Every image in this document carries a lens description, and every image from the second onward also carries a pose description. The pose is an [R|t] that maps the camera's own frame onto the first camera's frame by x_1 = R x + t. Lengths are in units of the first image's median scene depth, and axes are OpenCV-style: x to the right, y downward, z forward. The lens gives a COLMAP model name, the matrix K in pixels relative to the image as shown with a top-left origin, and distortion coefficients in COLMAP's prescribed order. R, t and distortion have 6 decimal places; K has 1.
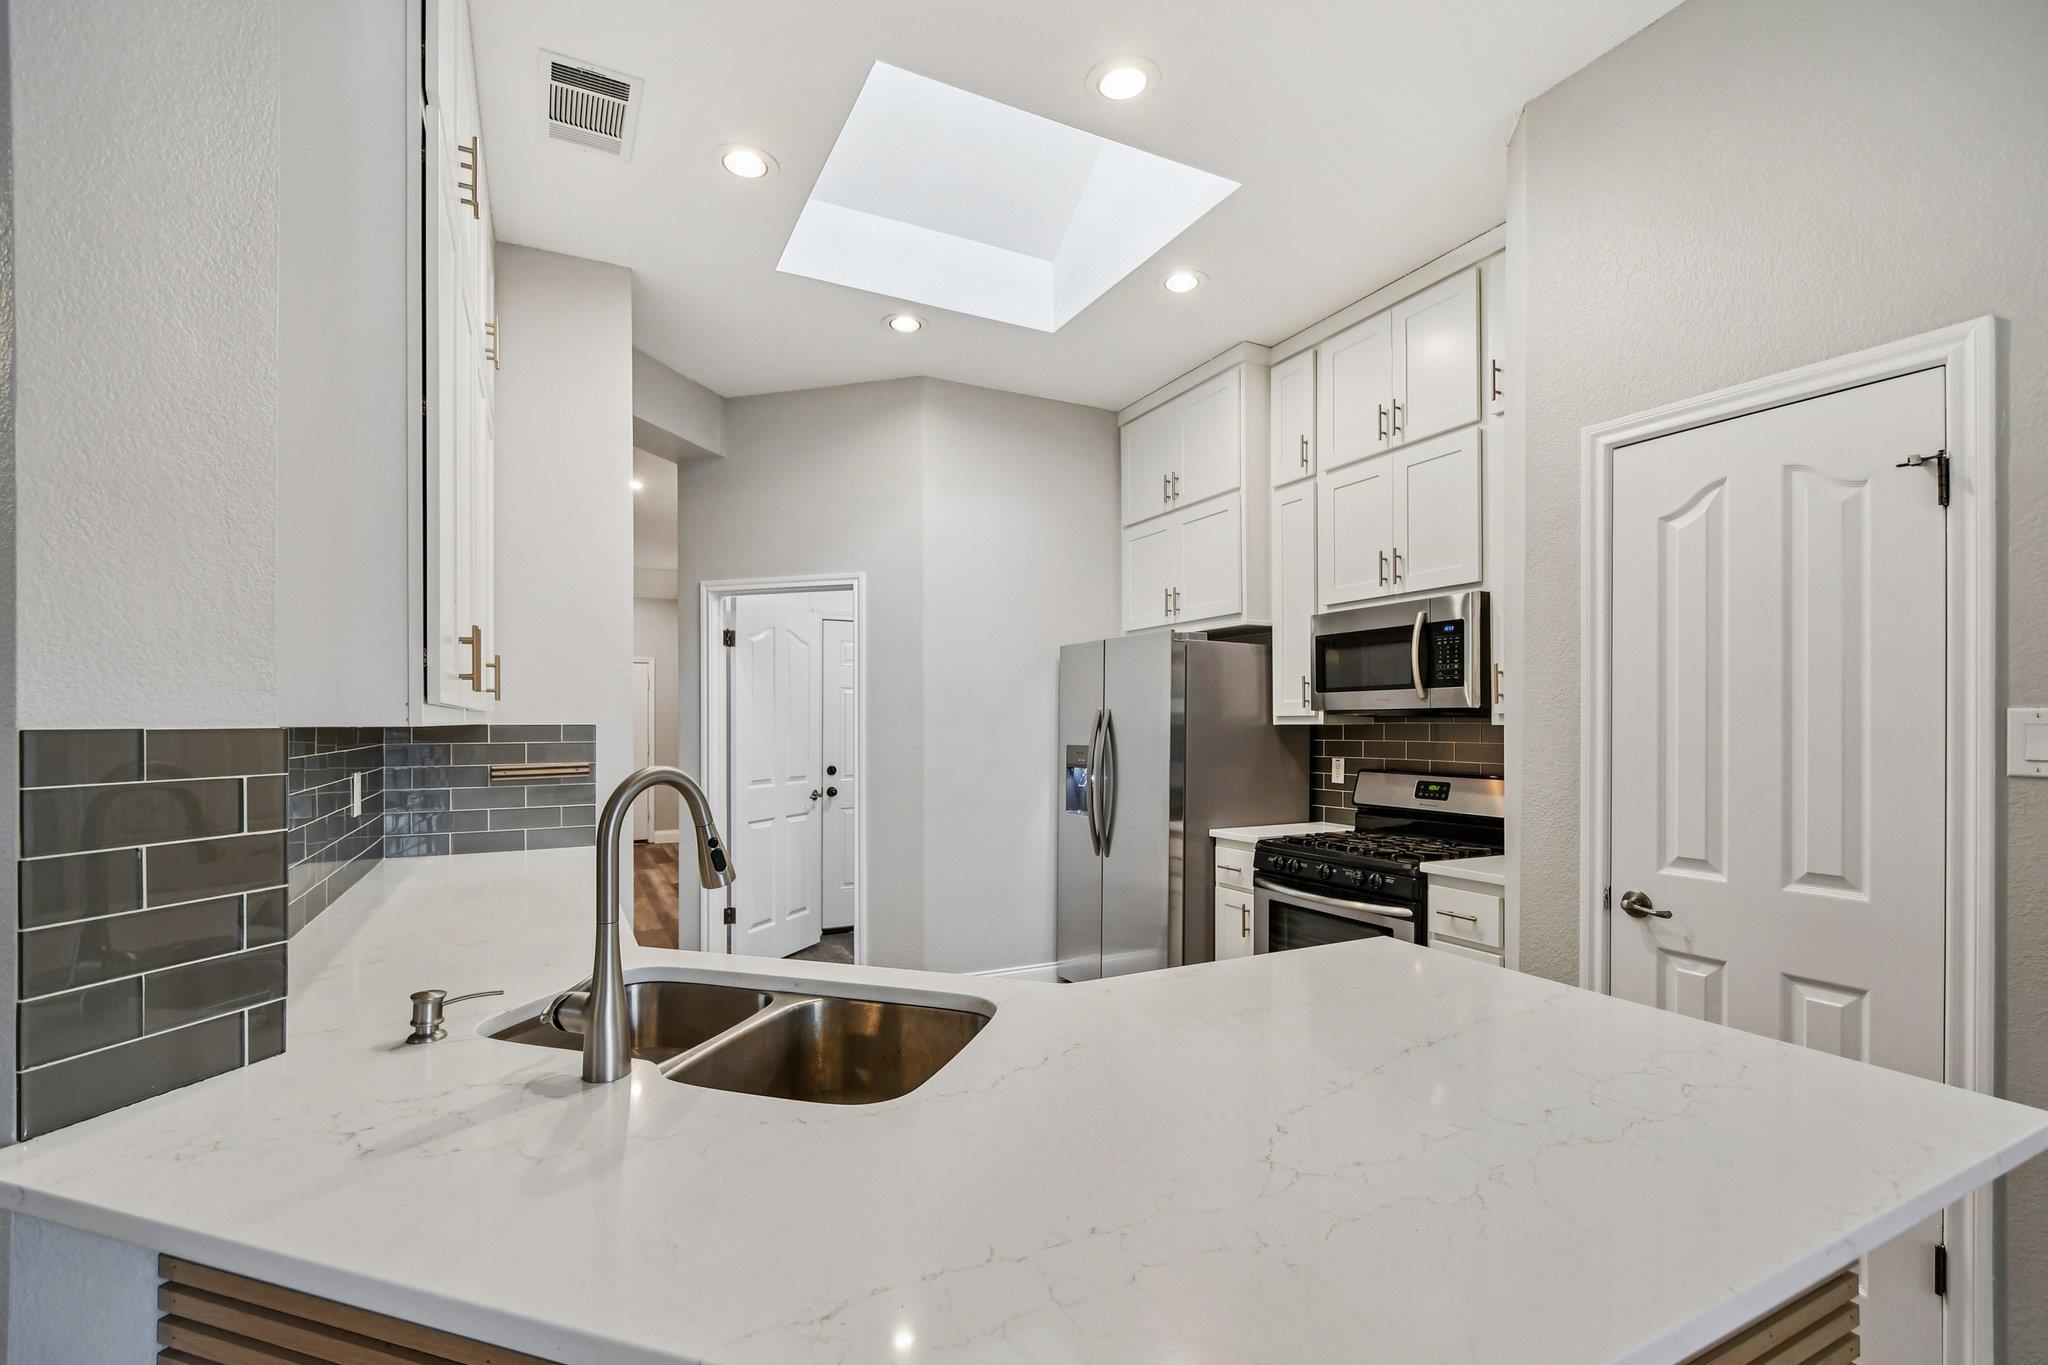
lens RADIAL K [[905.2, 0, 1008.5], [0, 905.2, 730.4], [0, 0, 1]] dist [-0.001616, -0.001223]
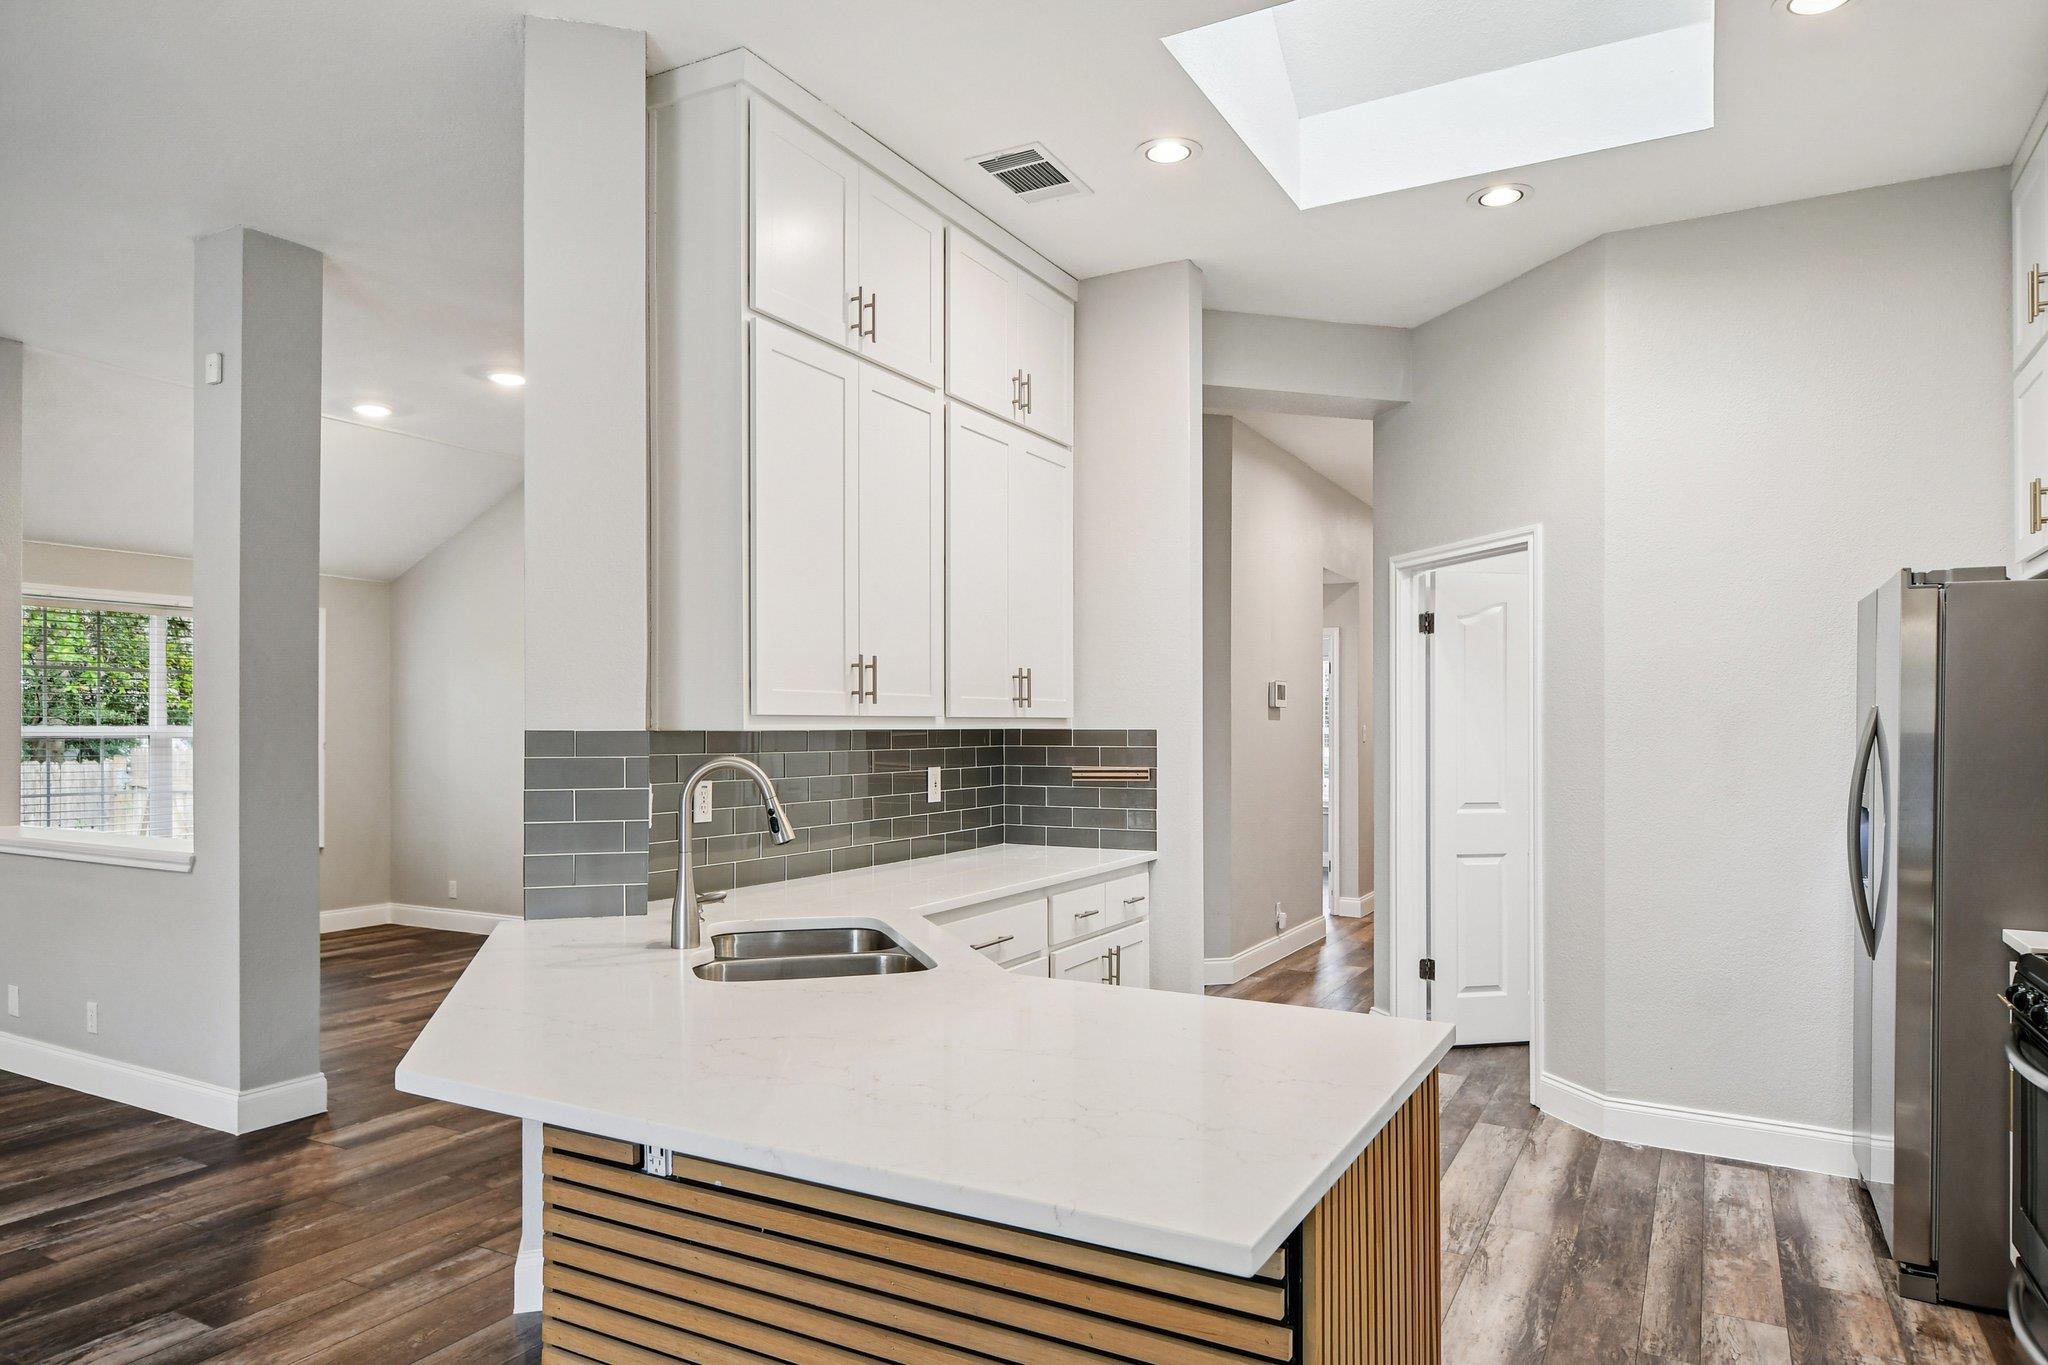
lens RADIAL K [[1287.8, 0, 980.0], [0, 1287.8, 730.0], [0, 0, 1]] dist [0.004053, -0.000623]
pose [[0.549091, 0.004756, -0.835749, 0.546138], [-0.009626, 0.999953, -0.000633, -0.002815], [0.835707, 0.008393, 0.549112, 0.052916]]
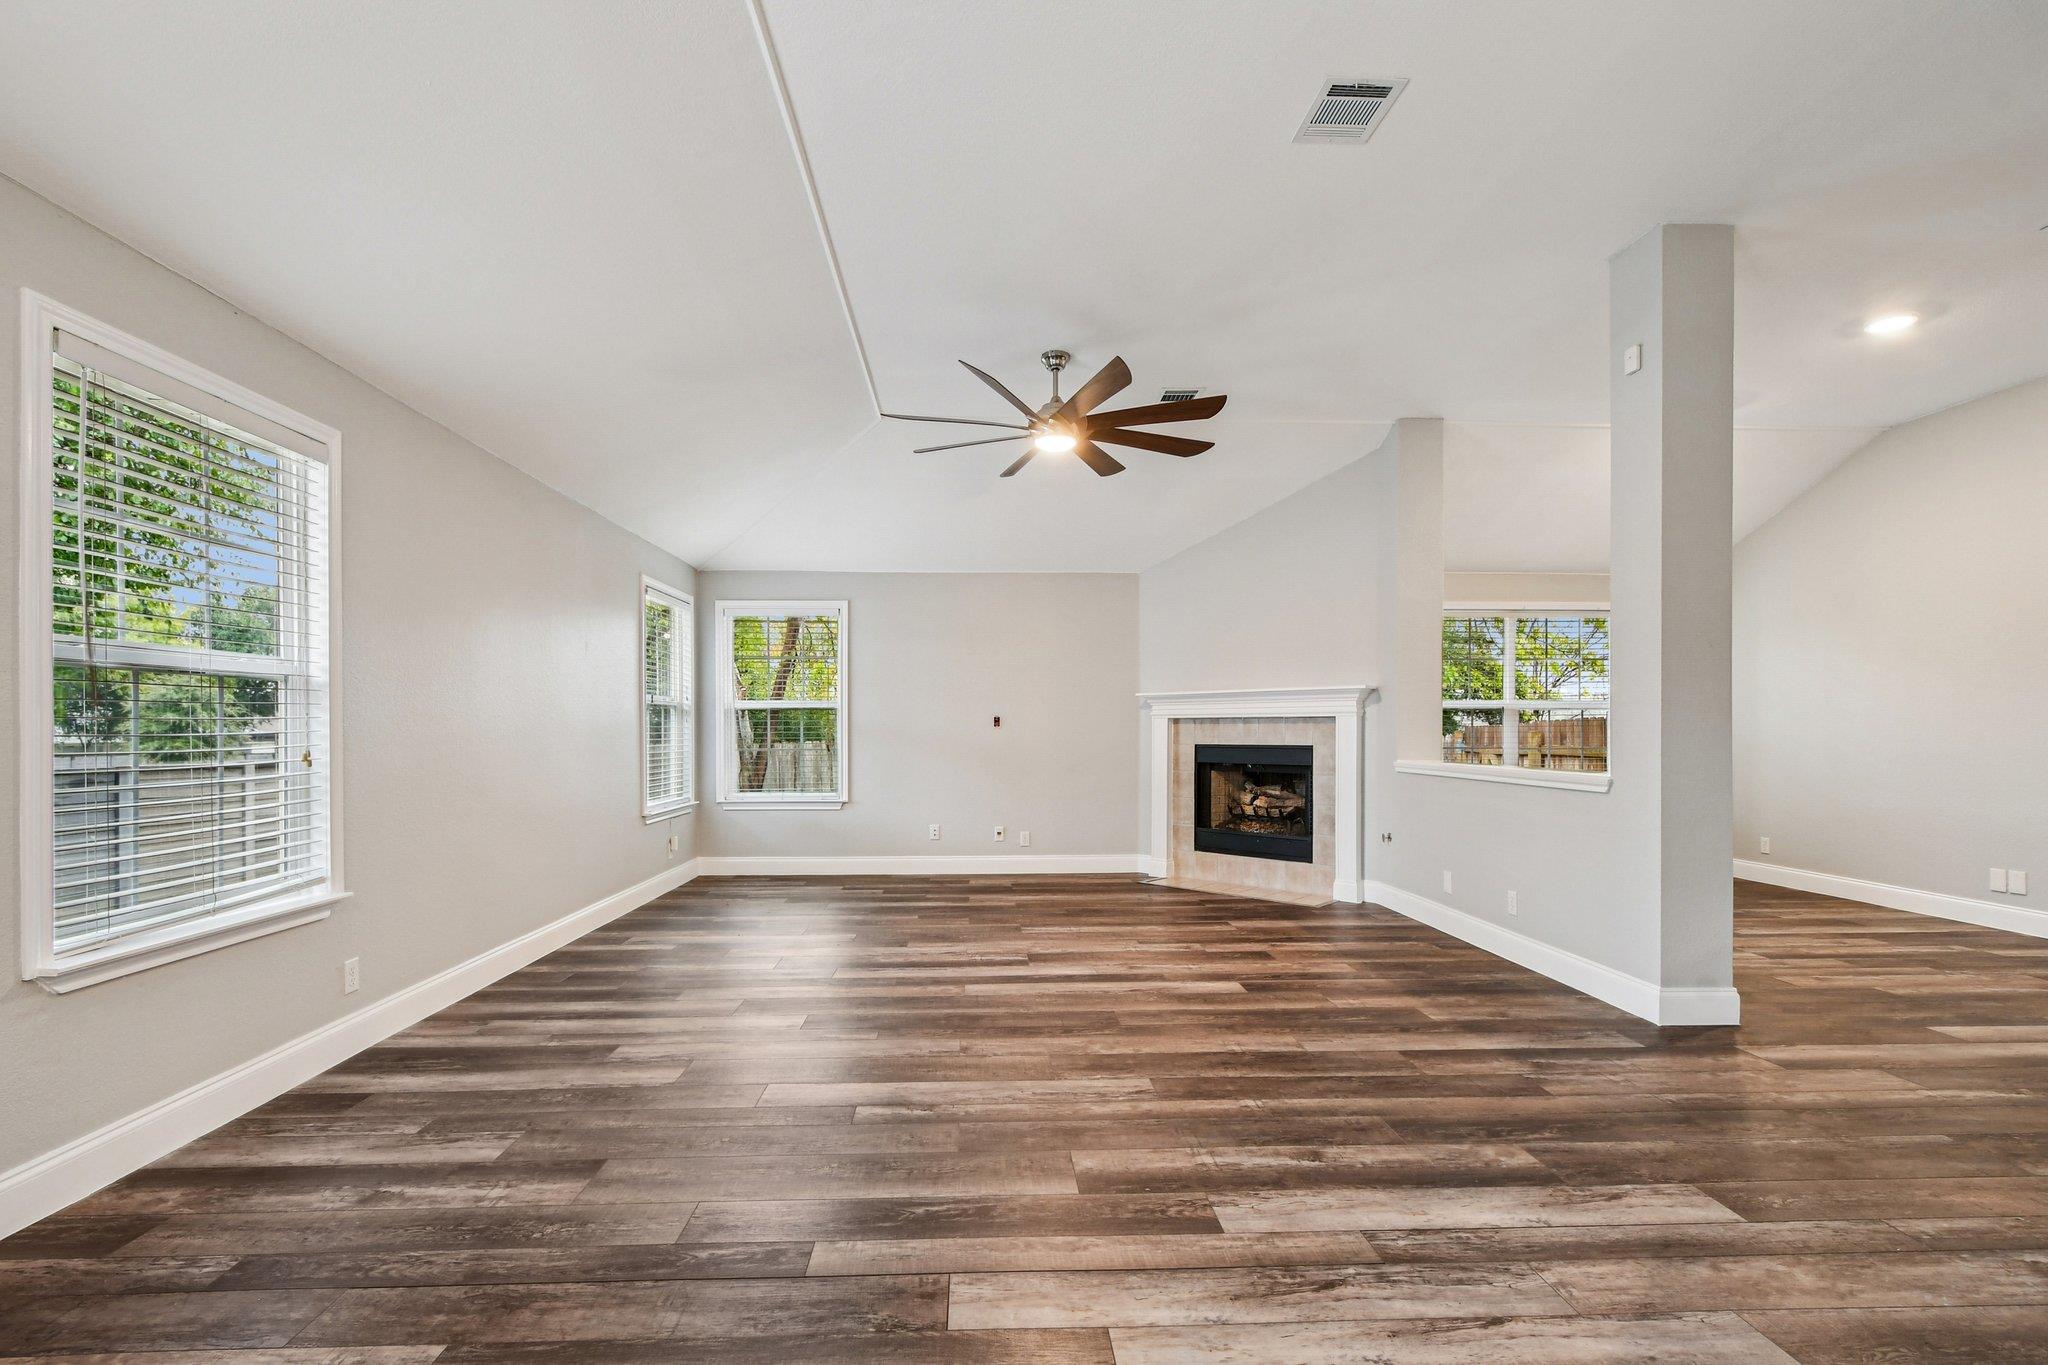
lens RADIAL K [[905.2, 0, 1008.5], [0, 905.2, 730.4], [0, 0, 1]] dist [-0.001616, -0.001223]
pose [[-0.418702, 0.004172, -0.908114, 0.328474], [-0.006937, 0.999946, 0.007792, 0.062743], [0.908097, 0.009562, -0.418651, -0.082458]]
